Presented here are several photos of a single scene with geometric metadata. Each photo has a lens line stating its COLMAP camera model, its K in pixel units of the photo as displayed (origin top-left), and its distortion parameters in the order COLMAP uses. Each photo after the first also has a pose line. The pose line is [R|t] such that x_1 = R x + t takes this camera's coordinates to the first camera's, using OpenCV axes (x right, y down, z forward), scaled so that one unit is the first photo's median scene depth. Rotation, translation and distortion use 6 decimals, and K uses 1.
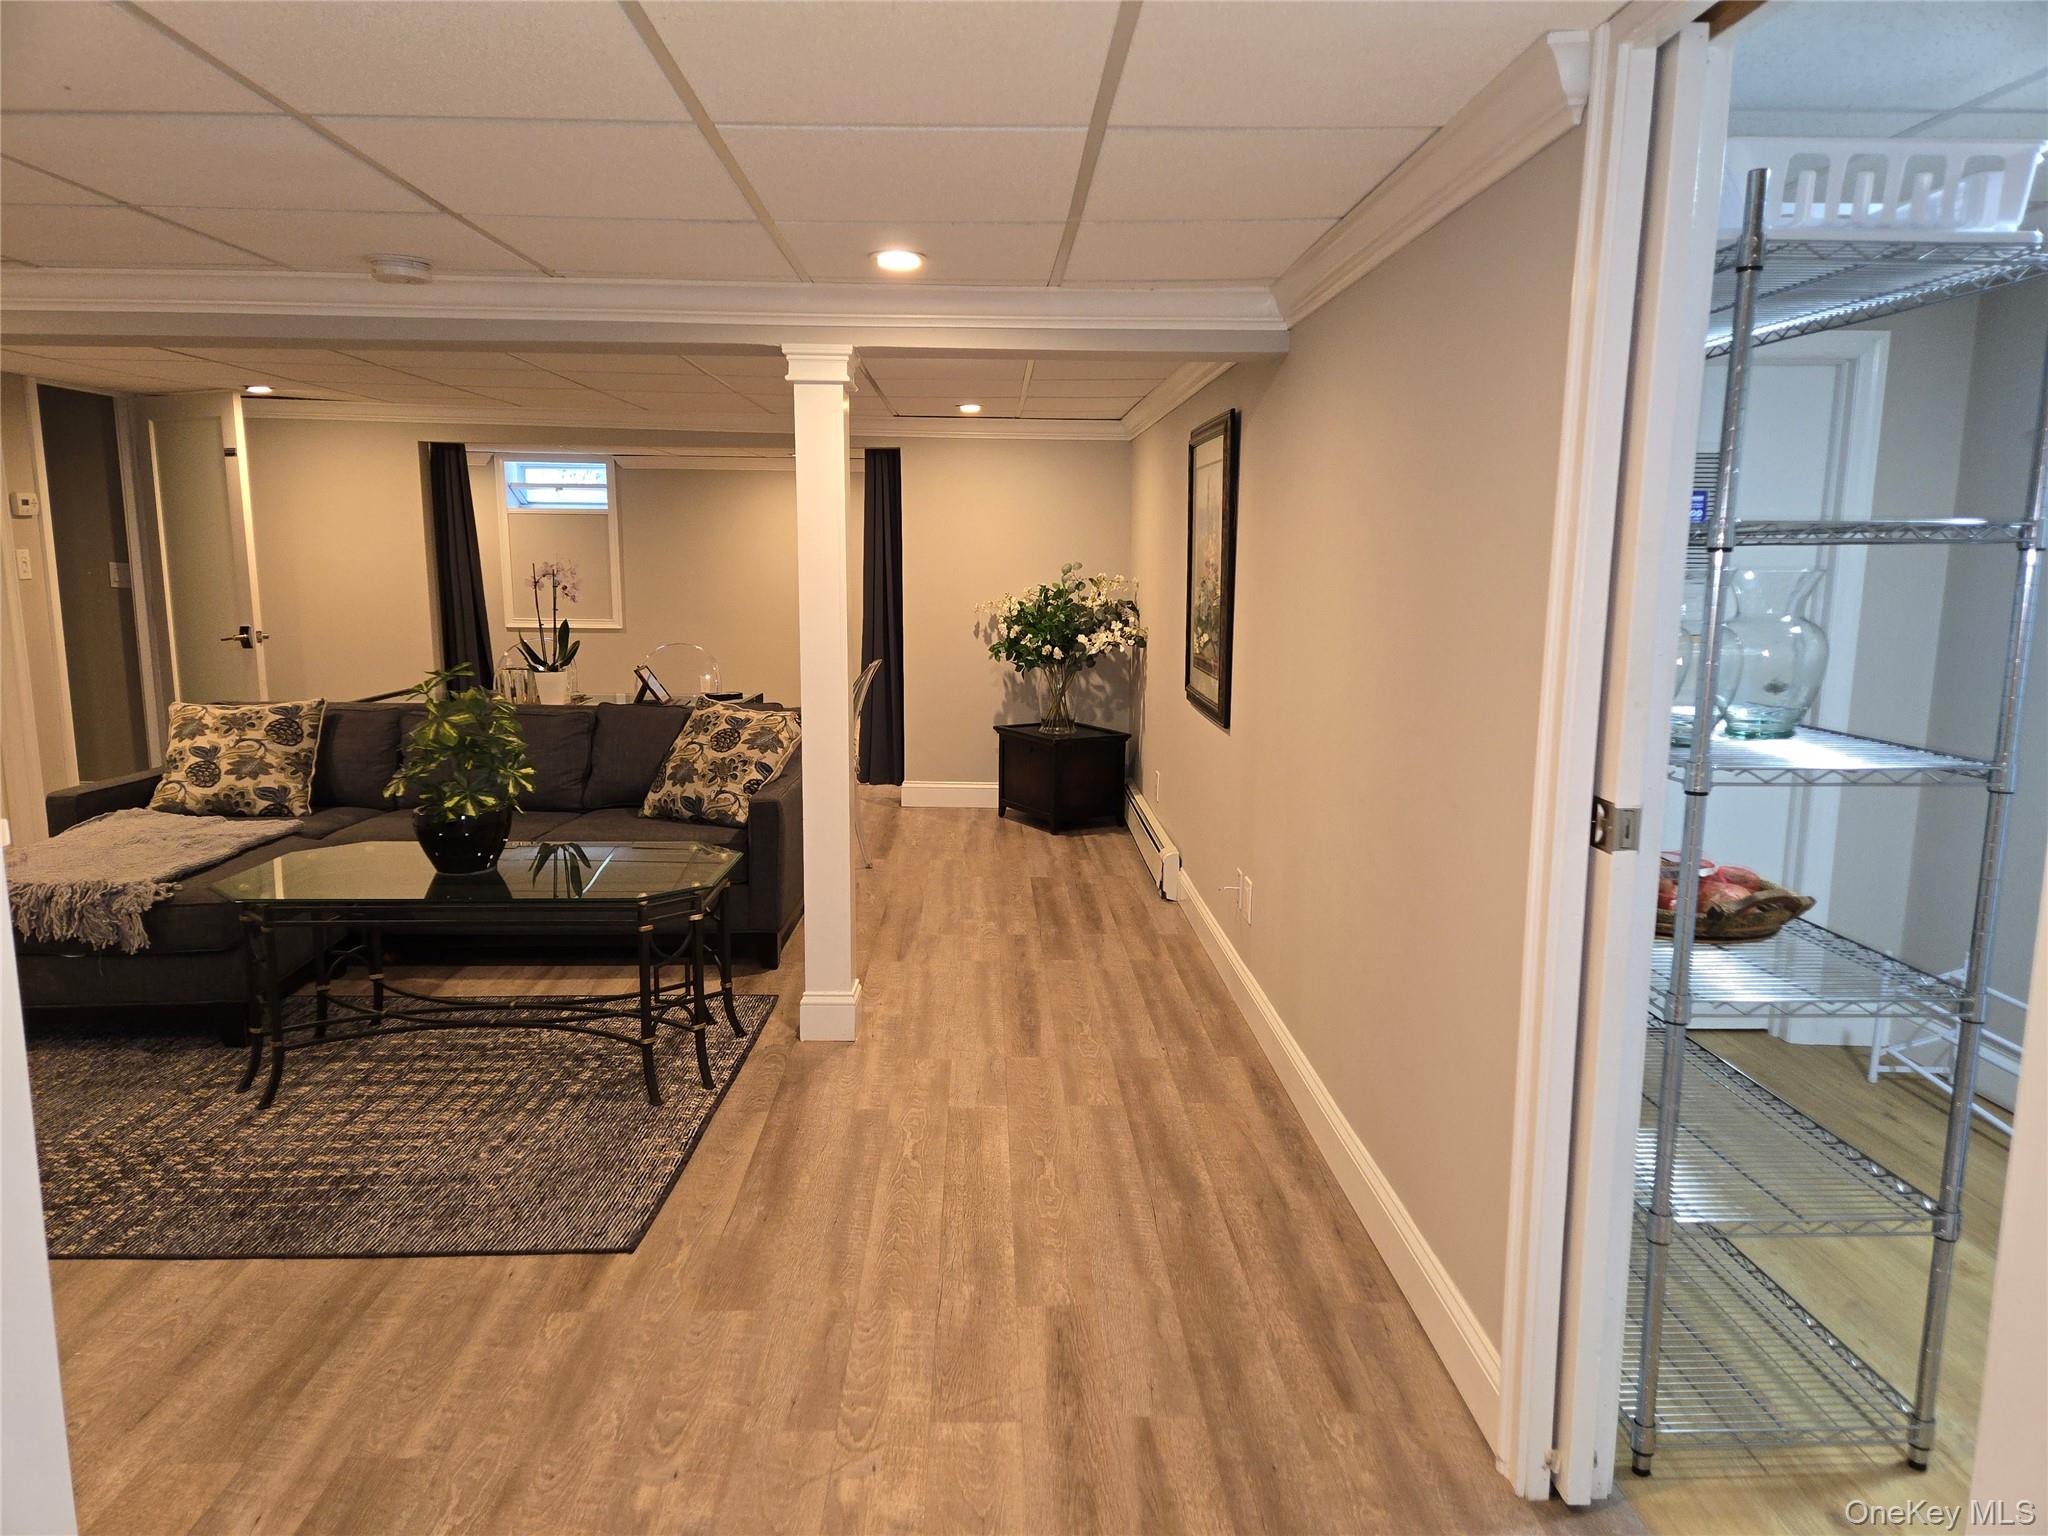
lens RADIAL K [[1356.4, 0, 1024.0], [0, 1356.4, 768.0], [0, 0, 1]] dist [0.089265, -0.077010]
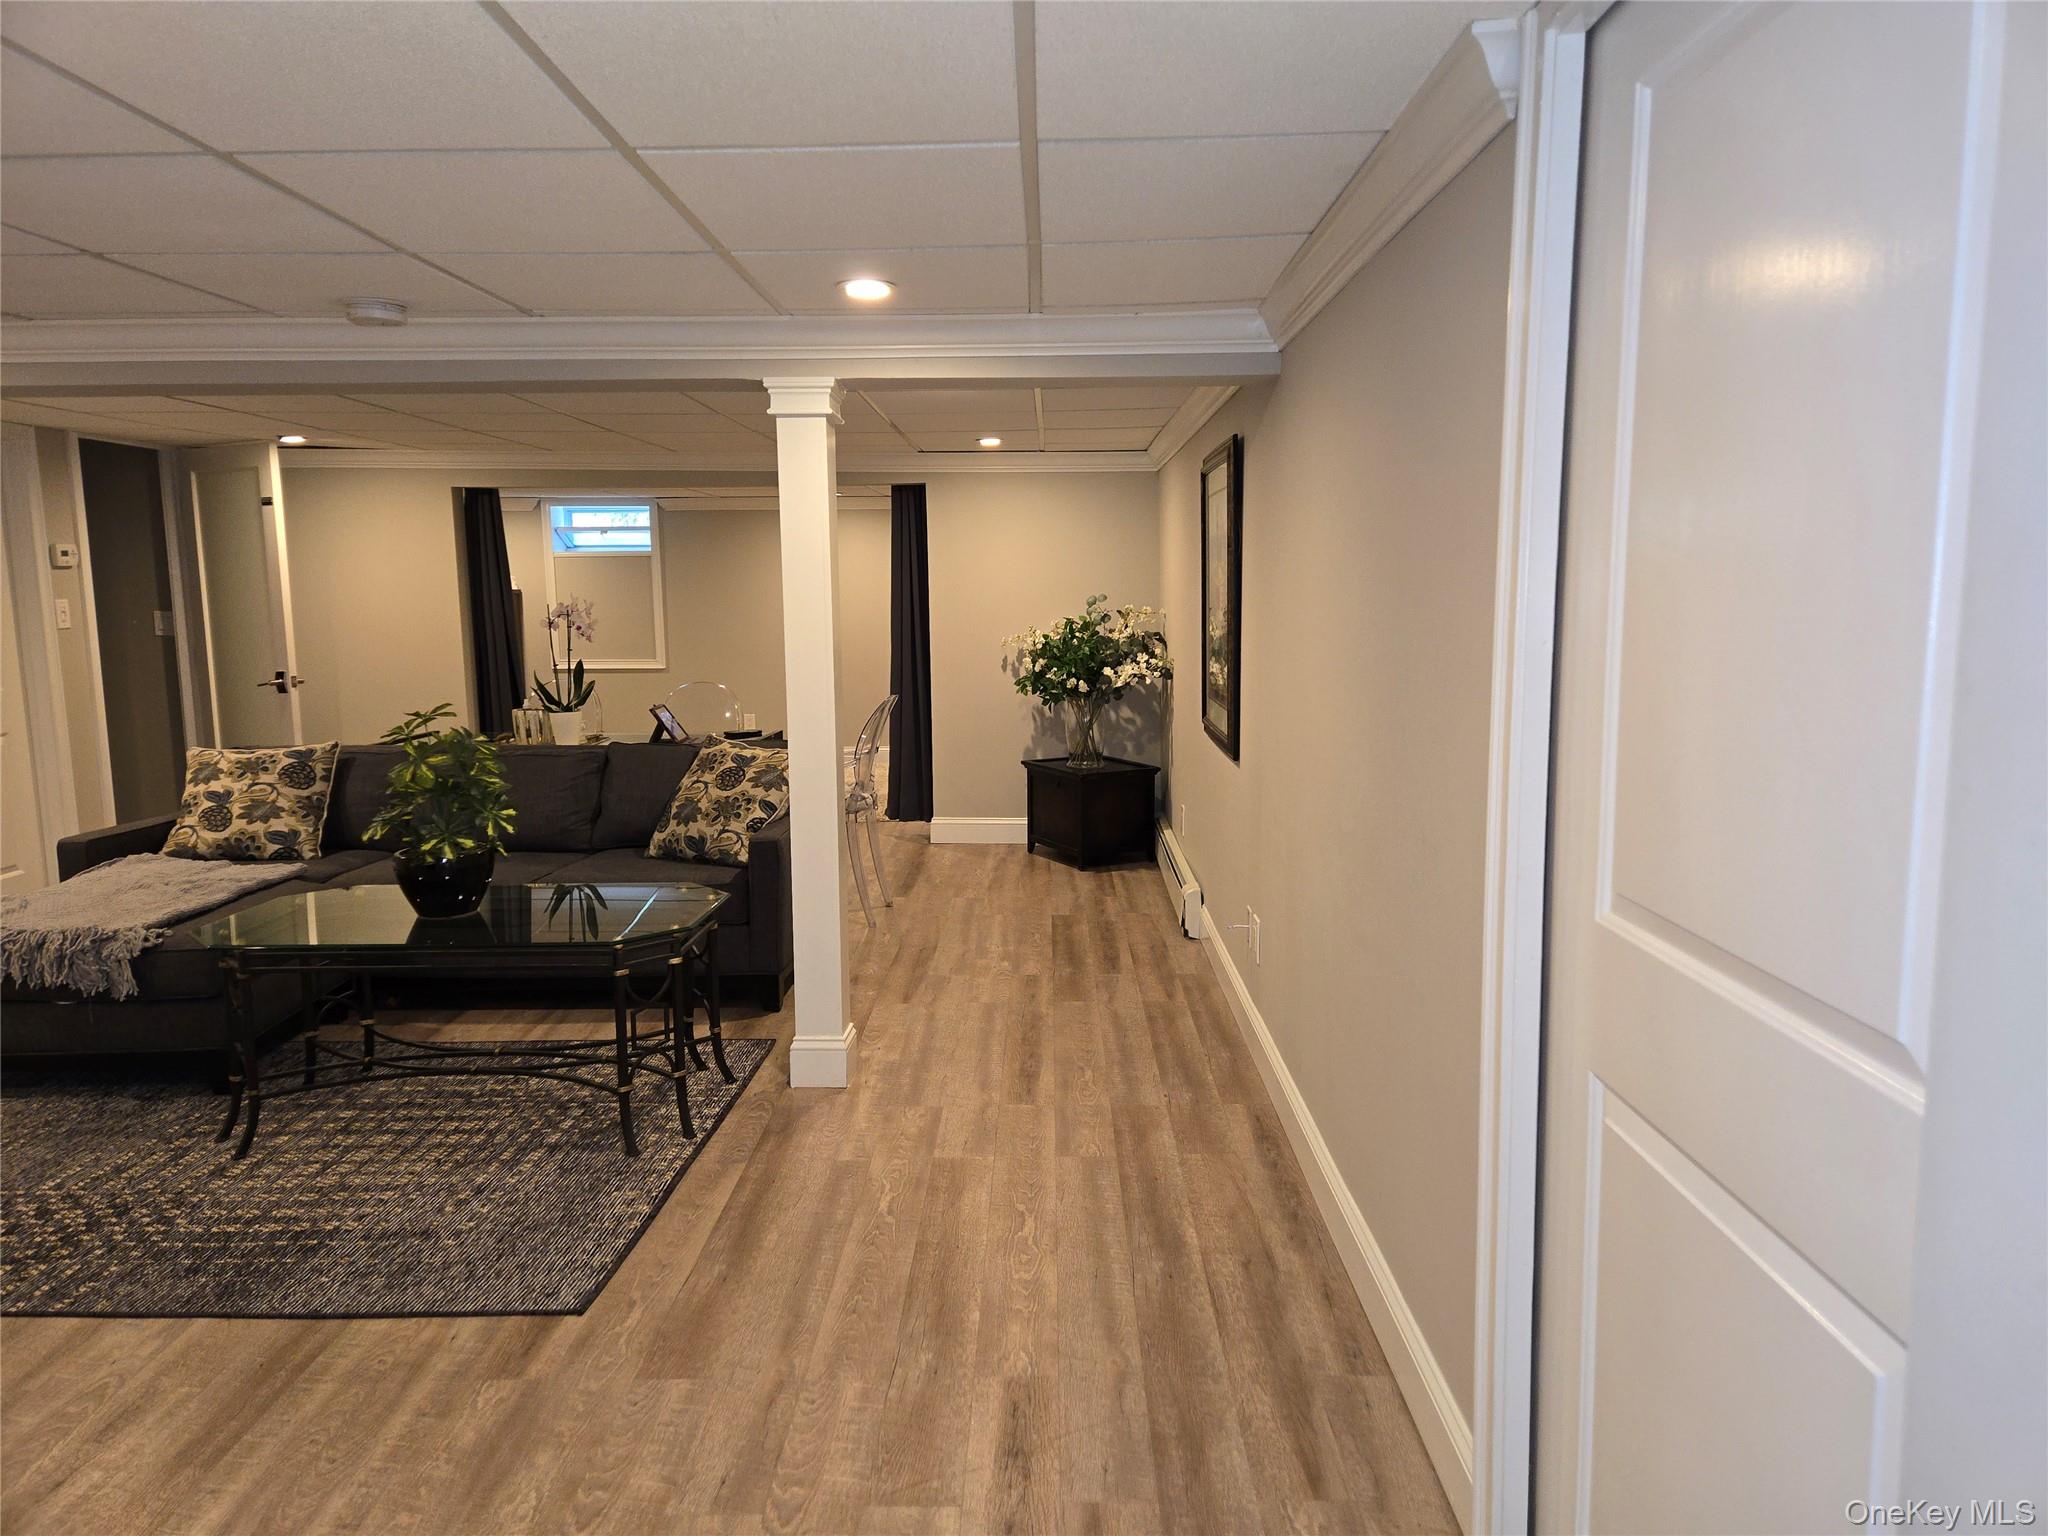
lens RADIAL K [[1354.8, 0, 1029.6], [0, 1354.8, 761.8], [0, 0, 1]] dist [0.084053, -0.072044]
pose [[0.998906, -0.011087, -0.045420, 0.056347], [0.009728, 0.999502, -0.030032, -0.001142], [0.045731, 0.029558, 0.998516, 0.032474]]
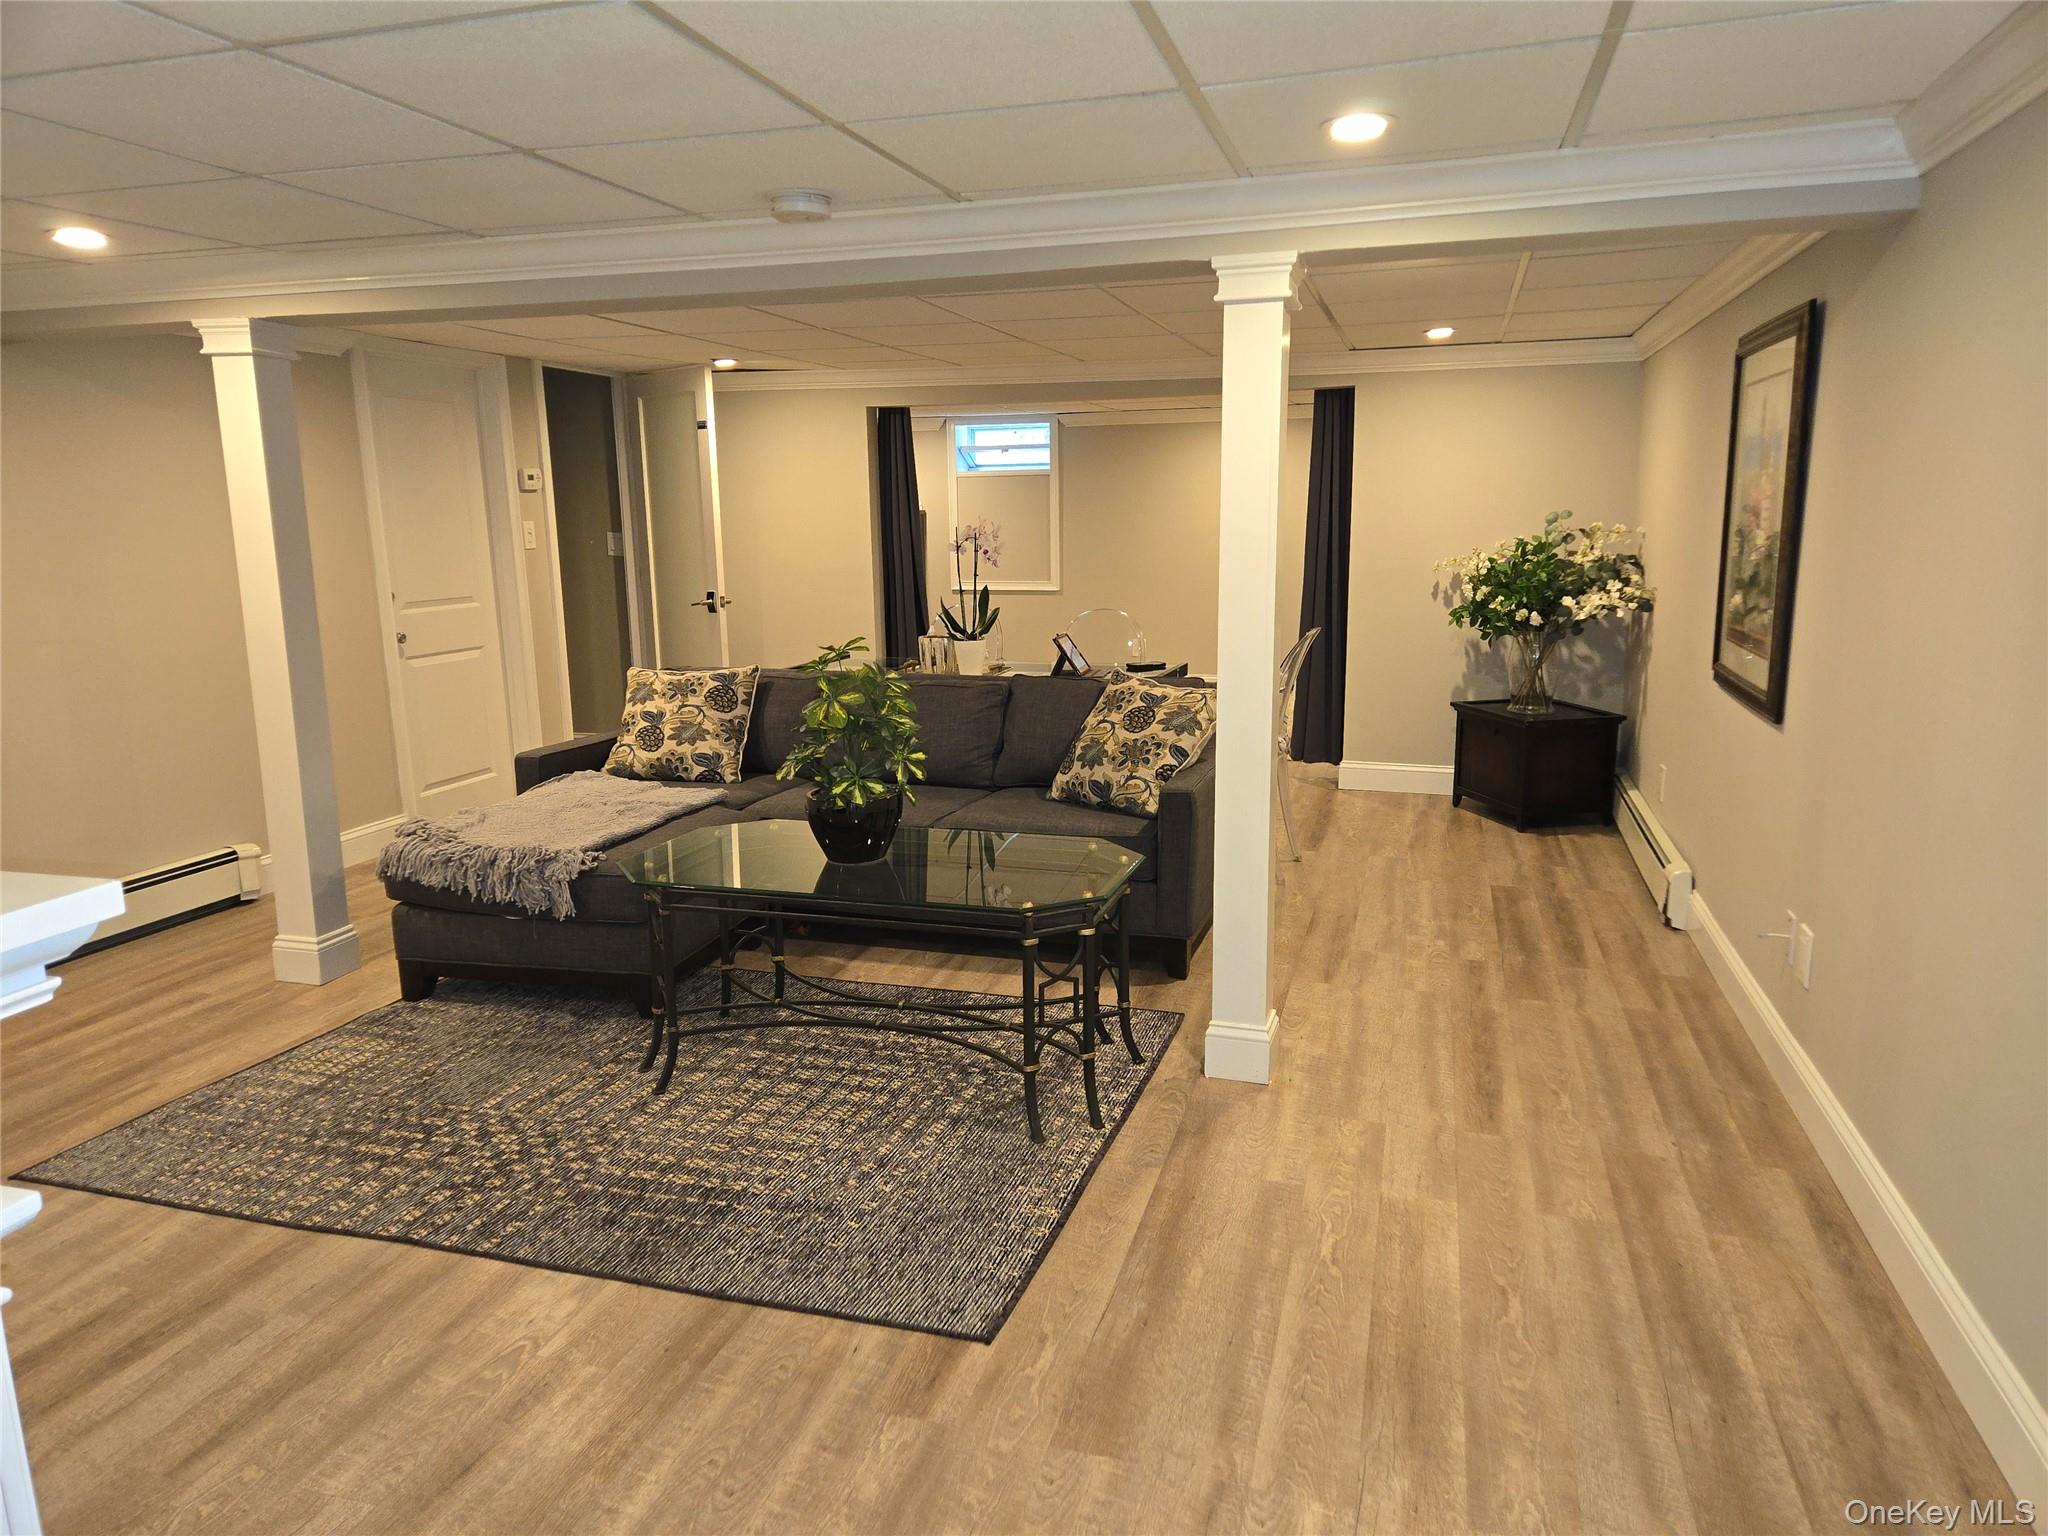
lens RADIAL K [[1356.4, 0, 1024.0], [0, 1356.4, 768.0], [0, 0, 1]] dist [0.089265, -0.077010]
pose [[0.948486, 0.039996, -0.314284, -0.009517], [-0.030070, 0.998886, 0.036369, -0.024692], [0.315389, -0.025045, 0.948632, 0.159922]]
